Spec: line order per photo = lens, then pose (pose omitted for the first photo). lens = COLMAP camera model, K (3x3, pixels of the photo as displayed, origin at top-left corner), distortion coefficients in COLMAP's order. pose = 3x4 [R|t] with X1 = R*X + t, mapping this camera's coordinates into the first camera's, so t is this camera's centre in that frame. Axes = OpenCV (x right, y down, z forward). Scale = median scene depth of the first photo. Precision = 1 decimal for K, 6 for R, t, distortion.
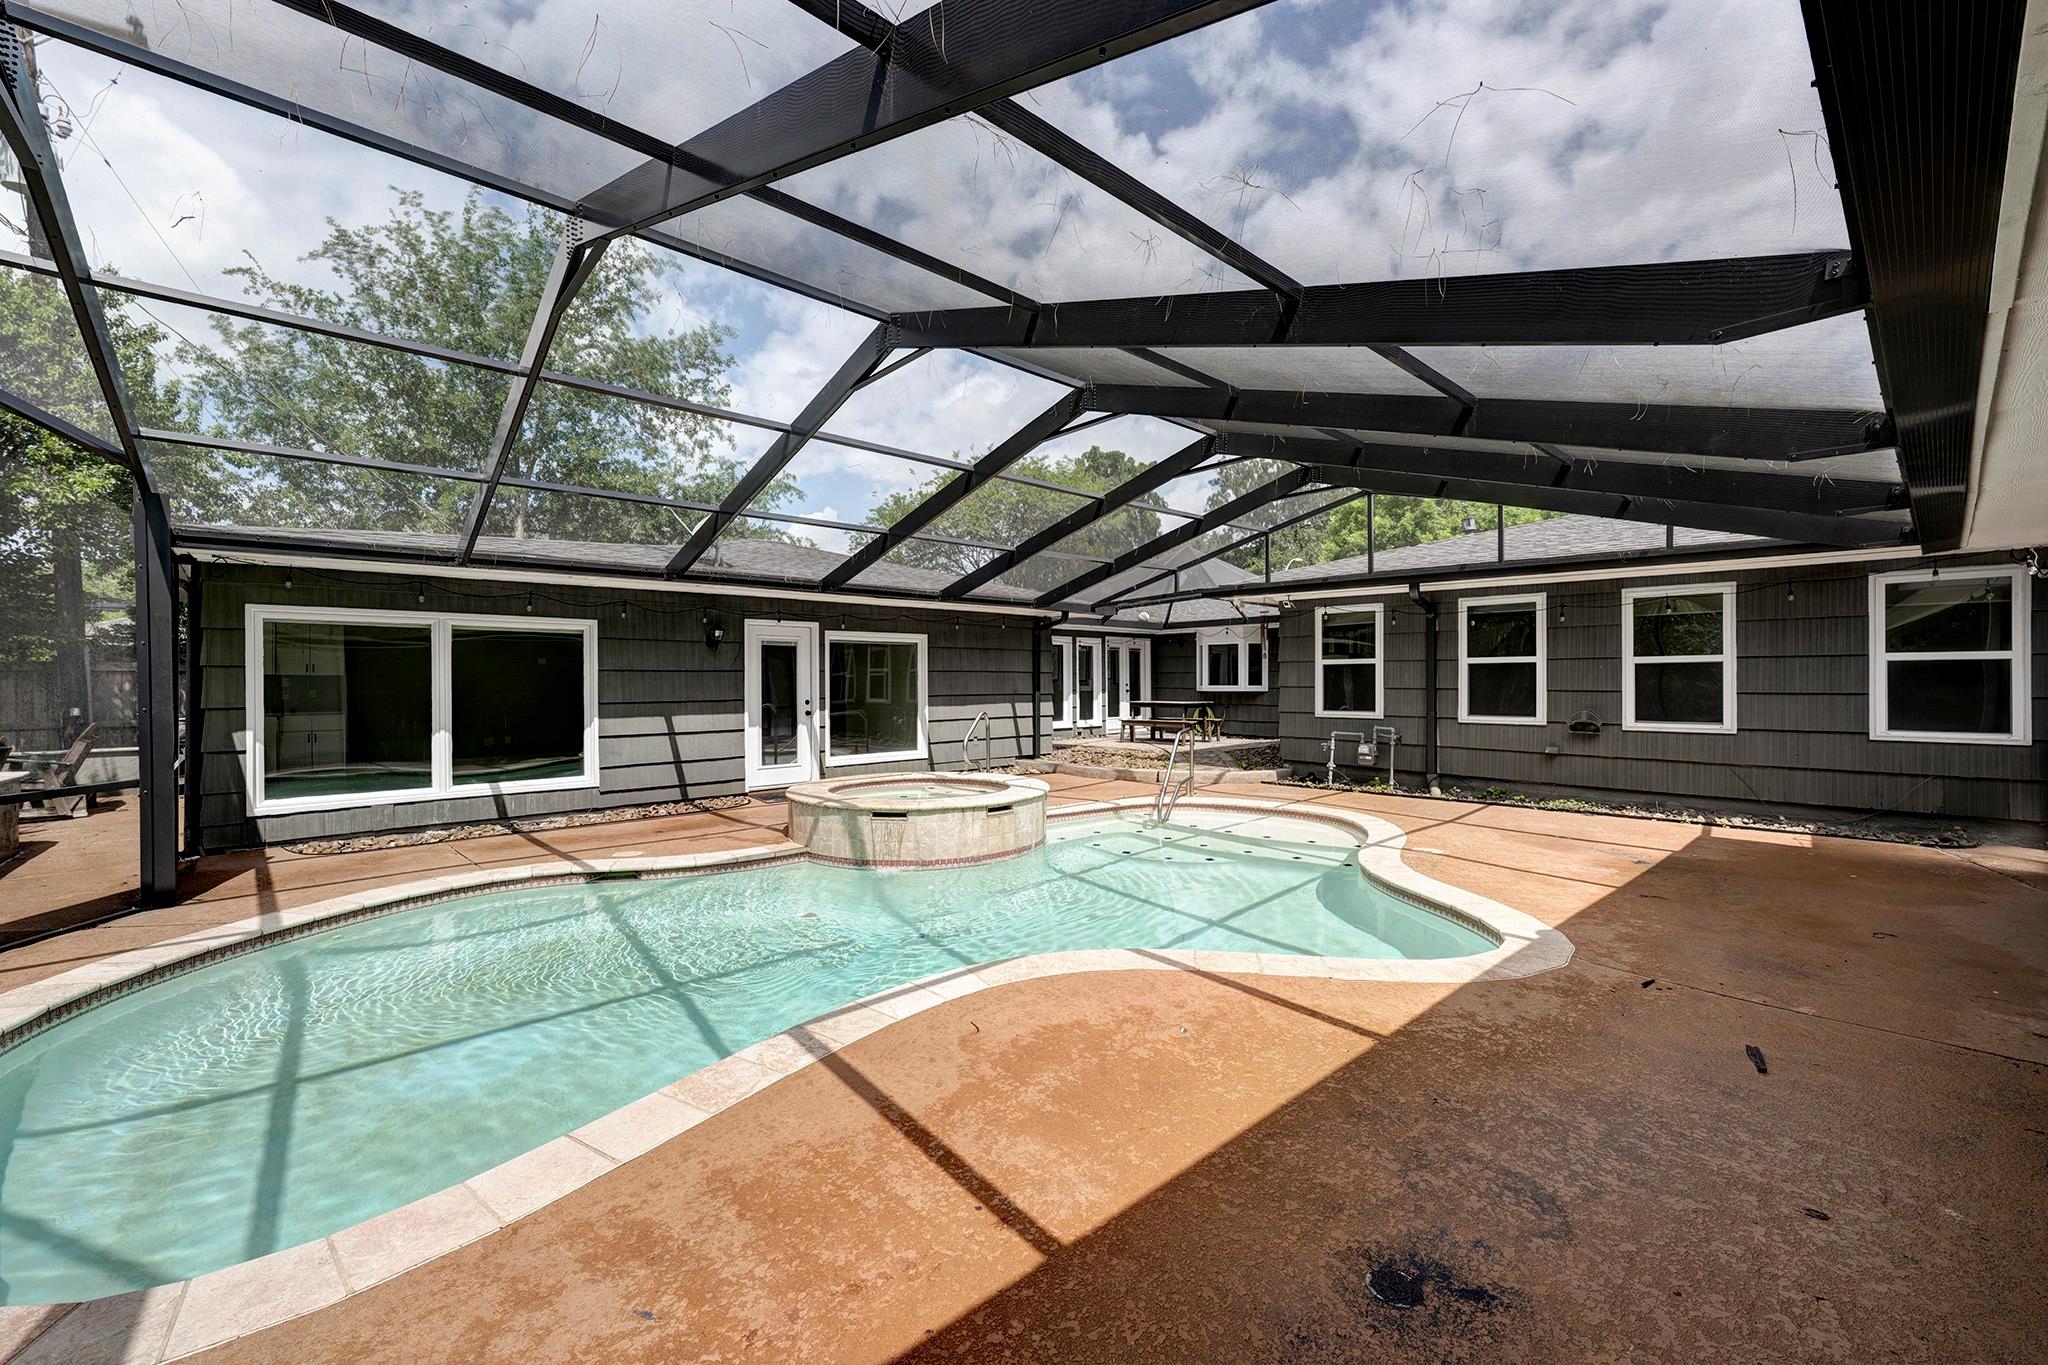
lens RADIAL K [[785.1, 0, 1023.9], [0, 785.1, 684.5], [0, 0, 1]] dist [-0.012045, -0.000171]
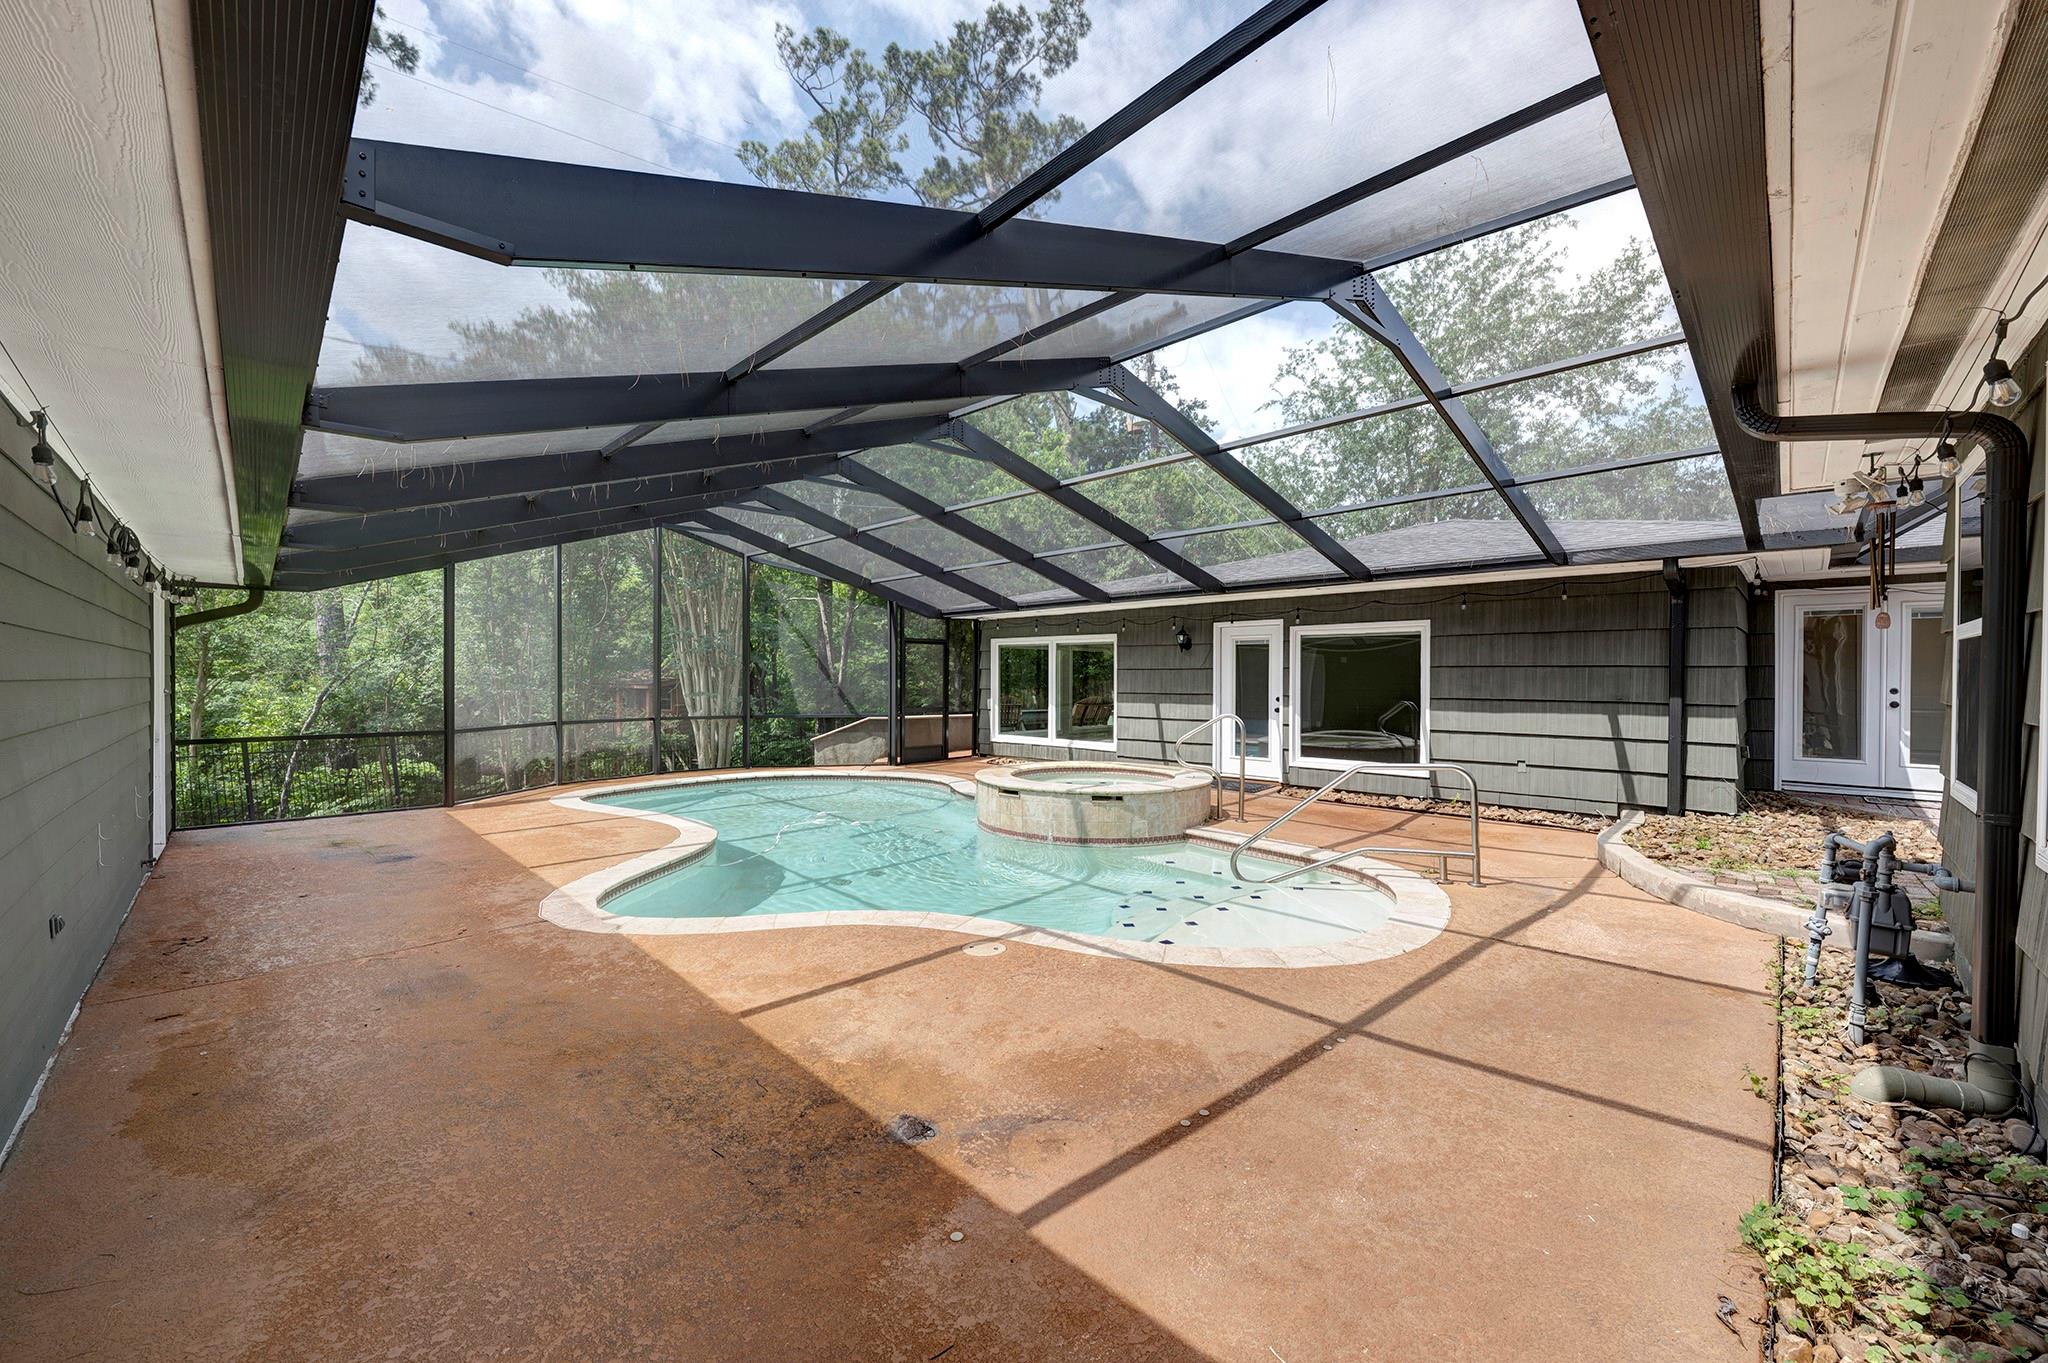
lens RADIAL K [[783.9, 0, 1008.4], [0, 783.9, 675.4], [0, 0, 1]] dist [-0.000278, -0.000040]
pose [[0.063043, 0.006702, -0.997988, 0.703516], [-0.005519, 0.999964, 0.006367, -0.011778], [0.997996, 0.005107, 0.063077, 0.590683]]
